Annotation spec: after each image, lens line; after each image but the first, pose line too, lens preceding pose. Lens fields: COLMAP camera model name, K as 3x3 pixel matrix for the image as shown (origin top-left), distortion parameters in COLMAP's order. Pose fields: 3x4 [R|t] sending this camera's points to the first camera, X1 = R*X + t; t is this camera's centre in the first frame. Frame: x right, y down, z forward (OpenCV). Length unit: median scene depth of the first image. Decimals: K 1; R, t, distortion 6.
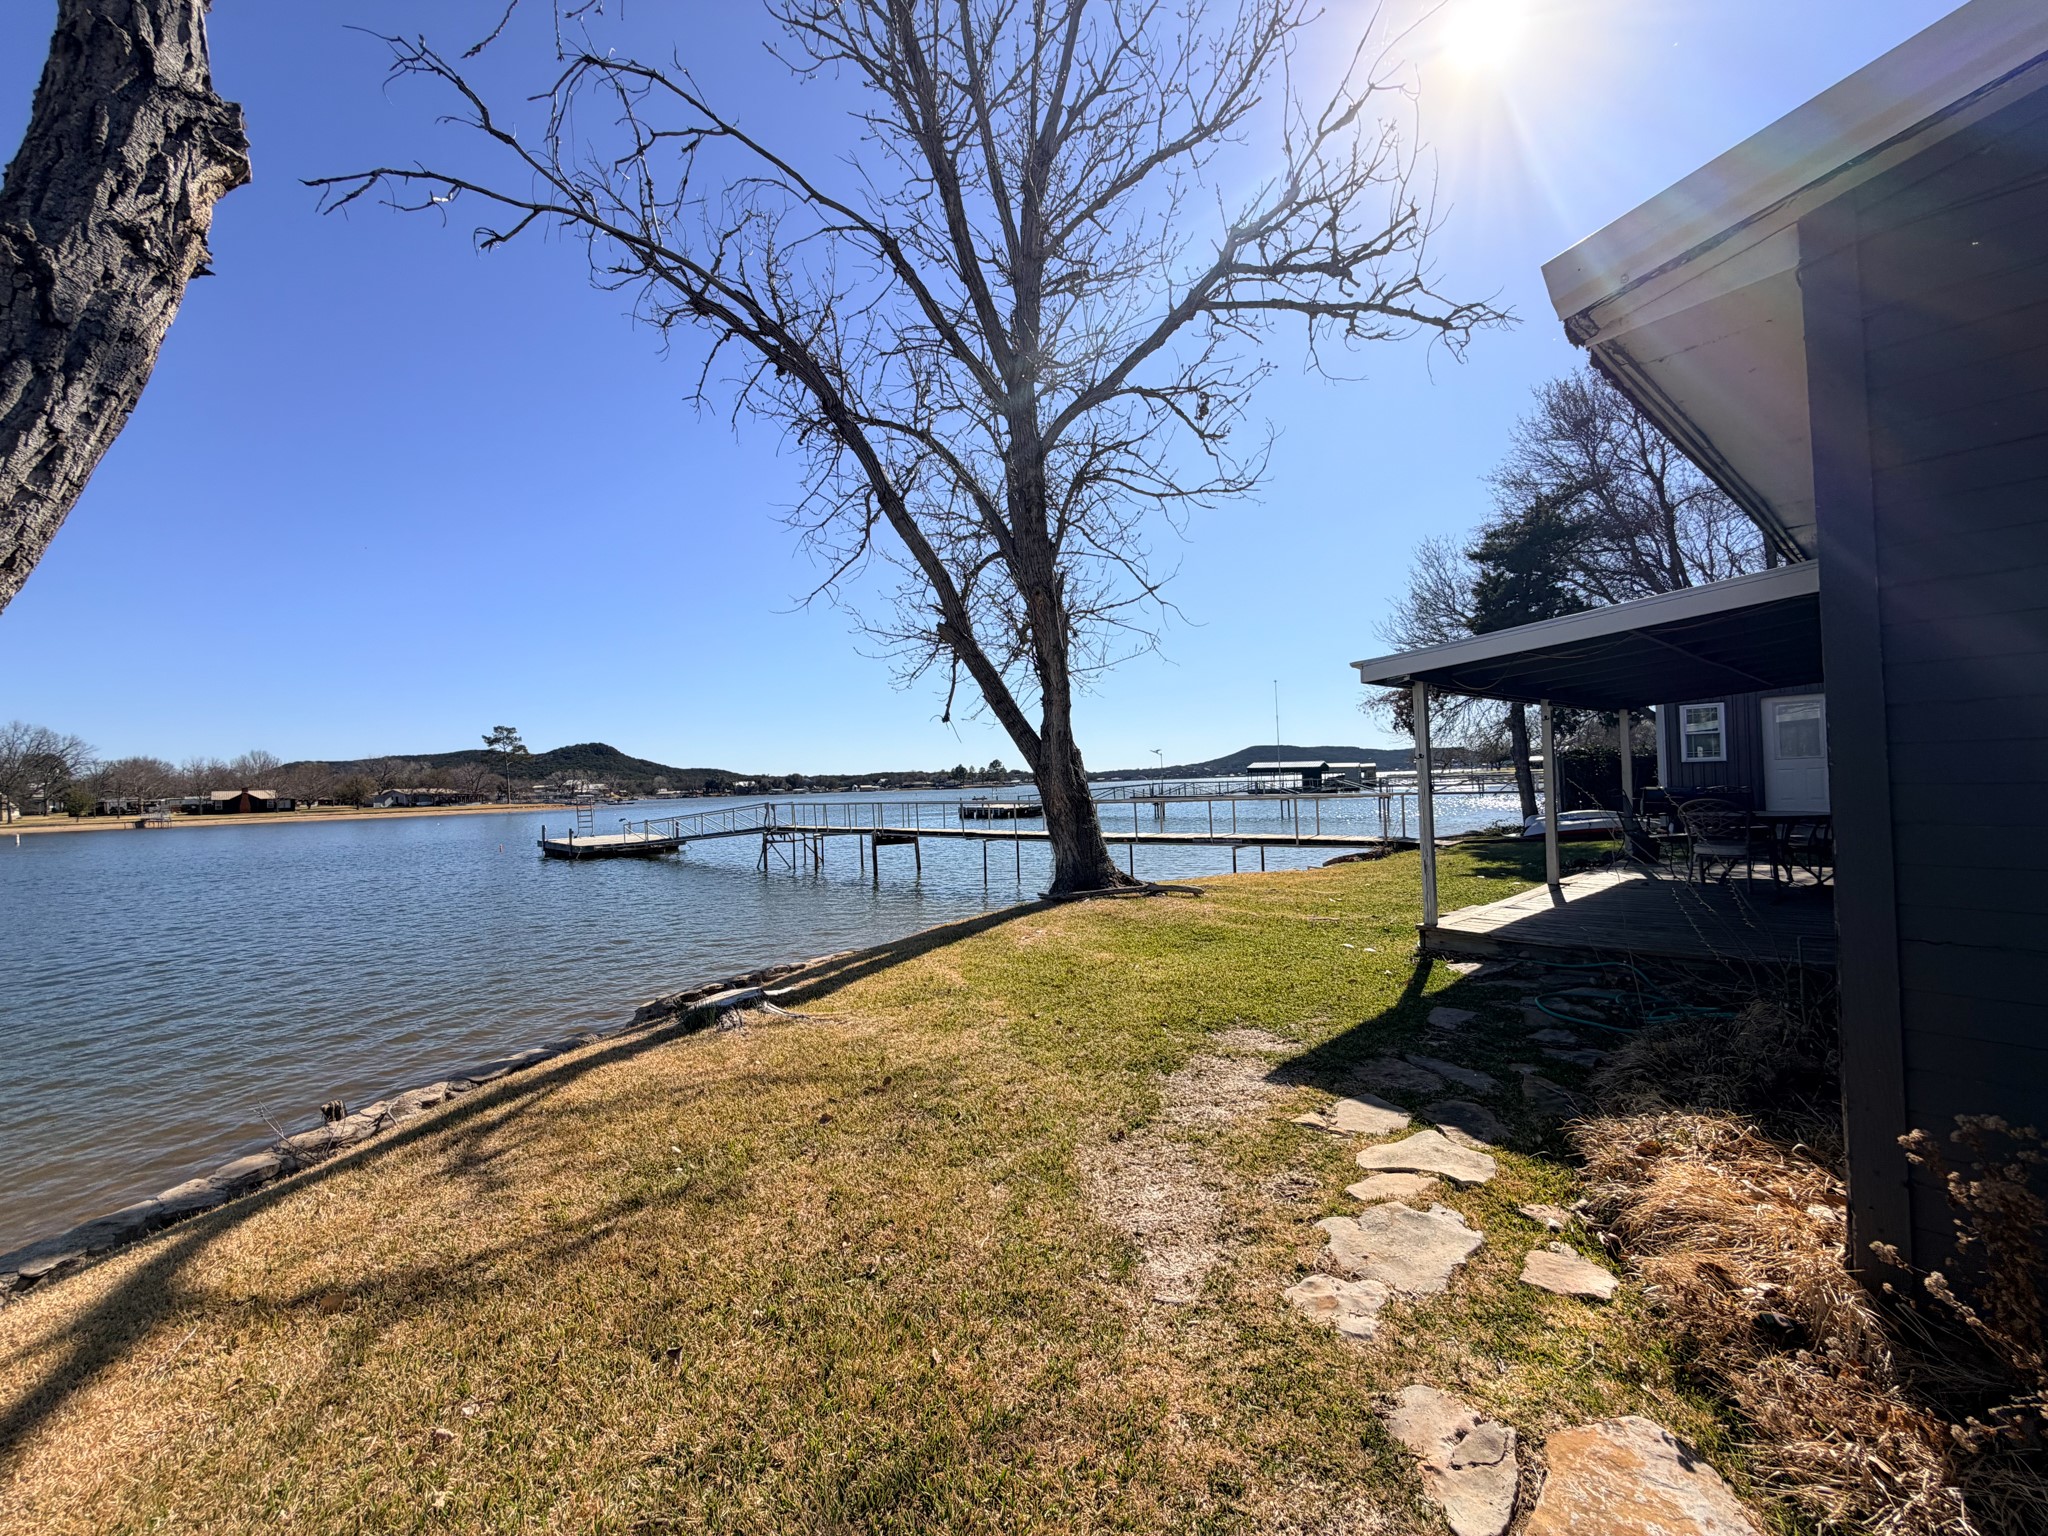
lens RADIAL K [[813.4, 0, 1024.0], [0, 813.4, 768.0], [0, 0, 1]] dist [-0.000633, -0.000113]
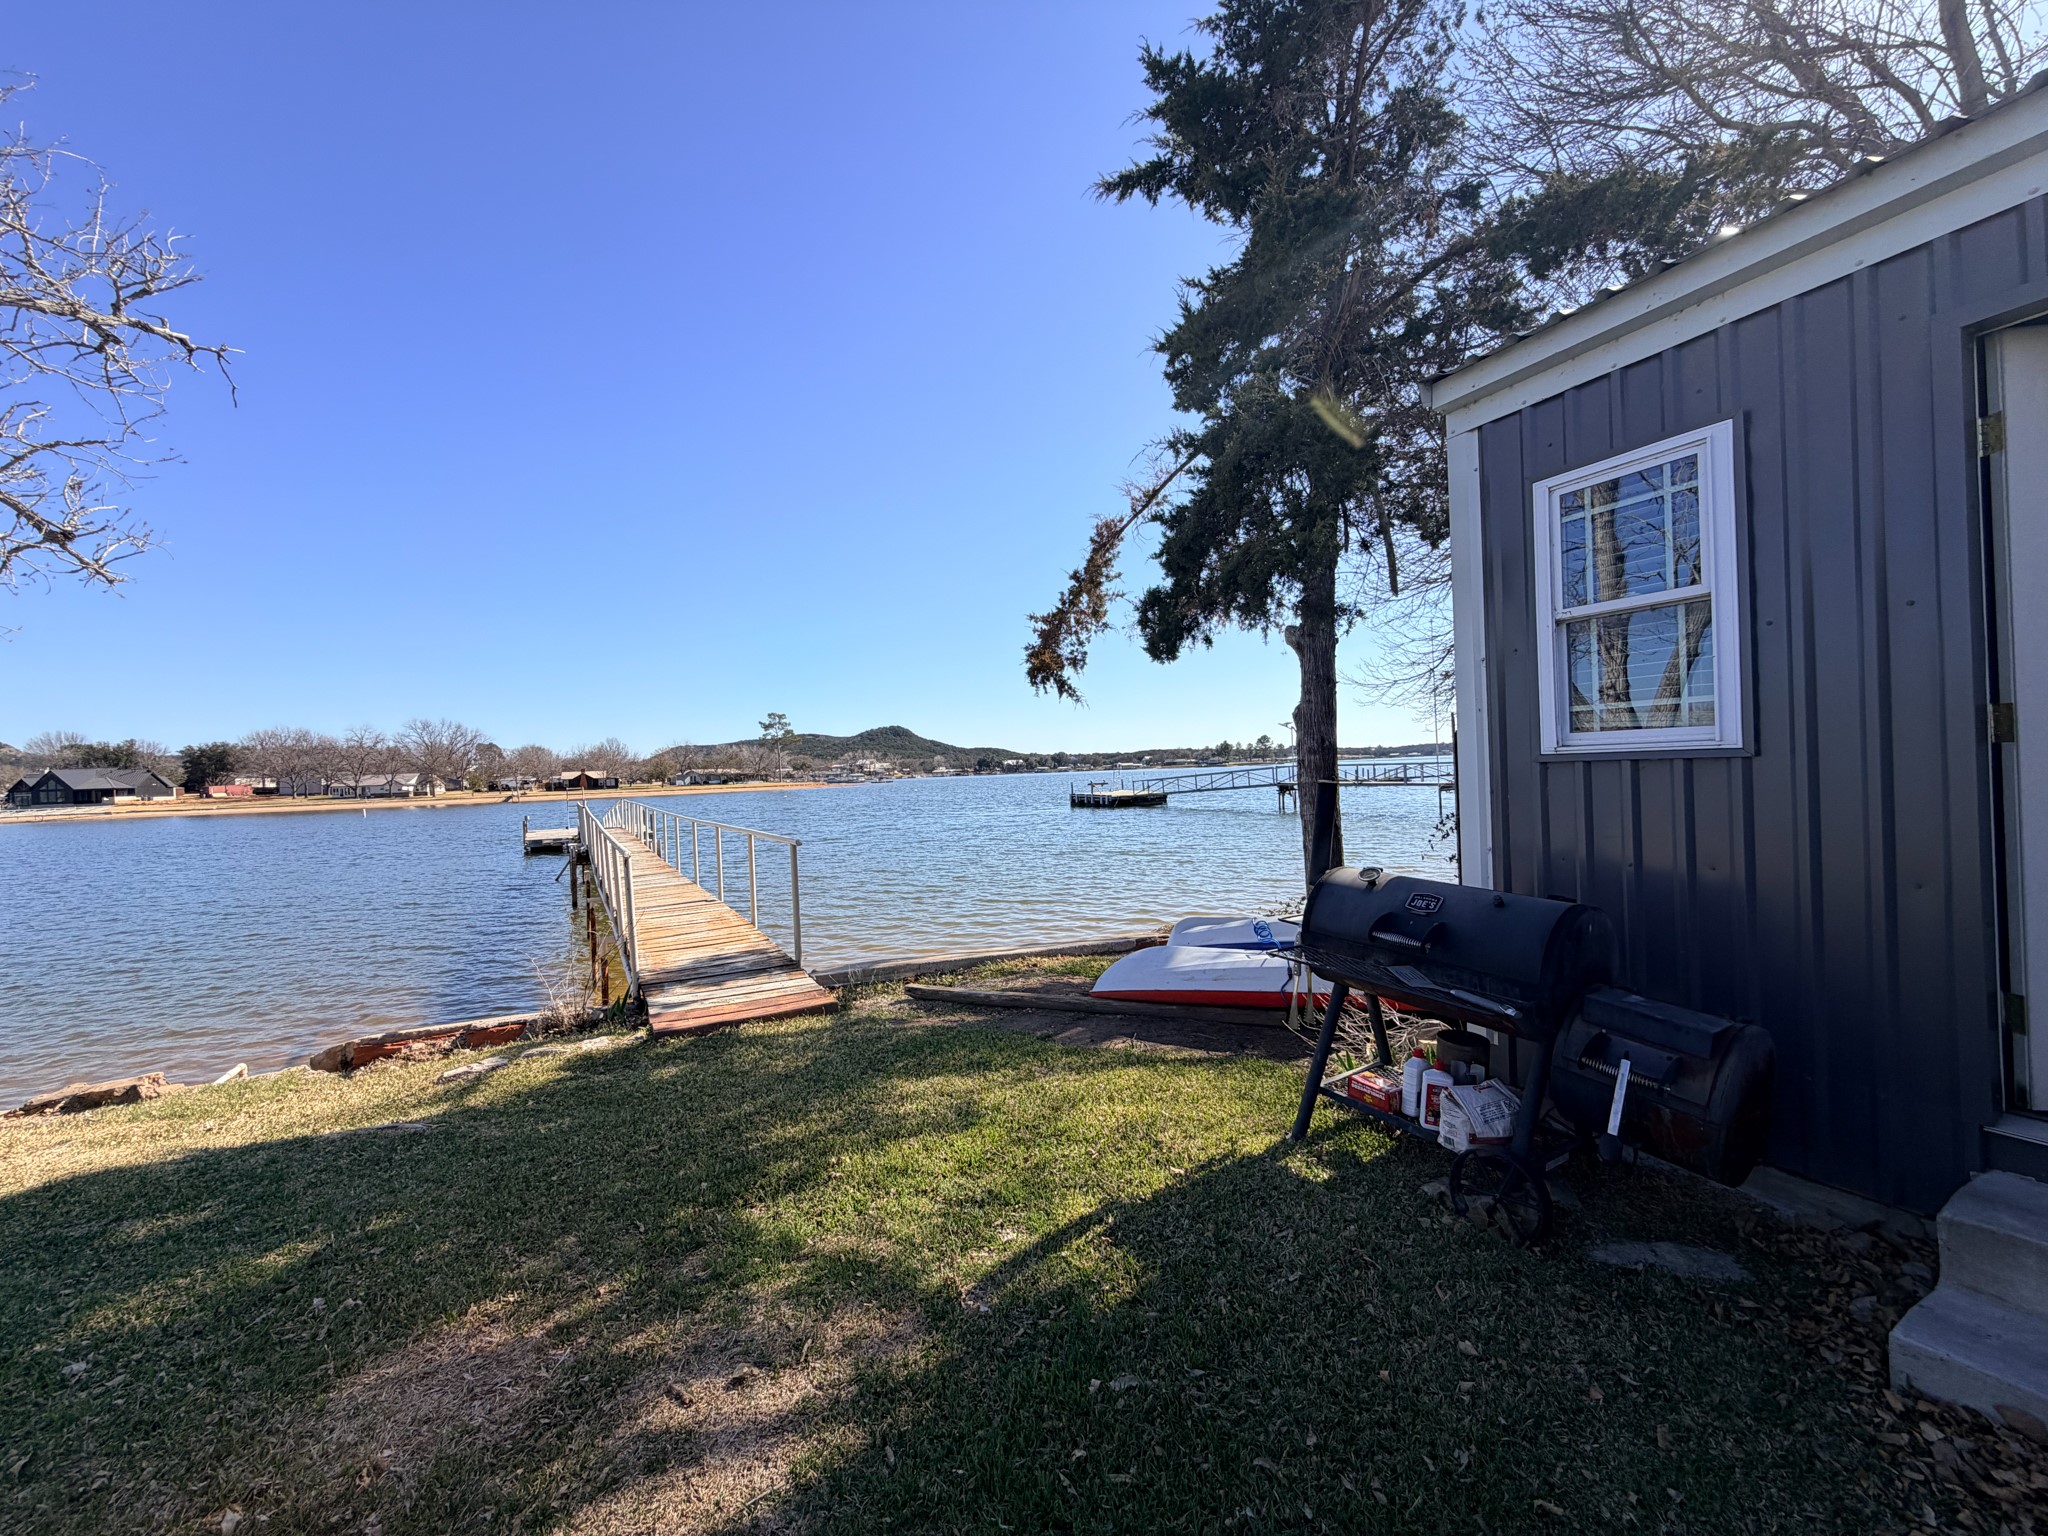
lens RADIAL K [[813.4, 0, 1024.0], [0, 813.4, 768.0], [0, 0, 1]] dist [-0.000633, -0.000113]
pose [[0.932289, -0.002063, -0.361708, 0.079849], [0.012573, 0.999564, 0.026704, -0.001189], [0.361496, -0.029443, 0.931909, 0.072985]]
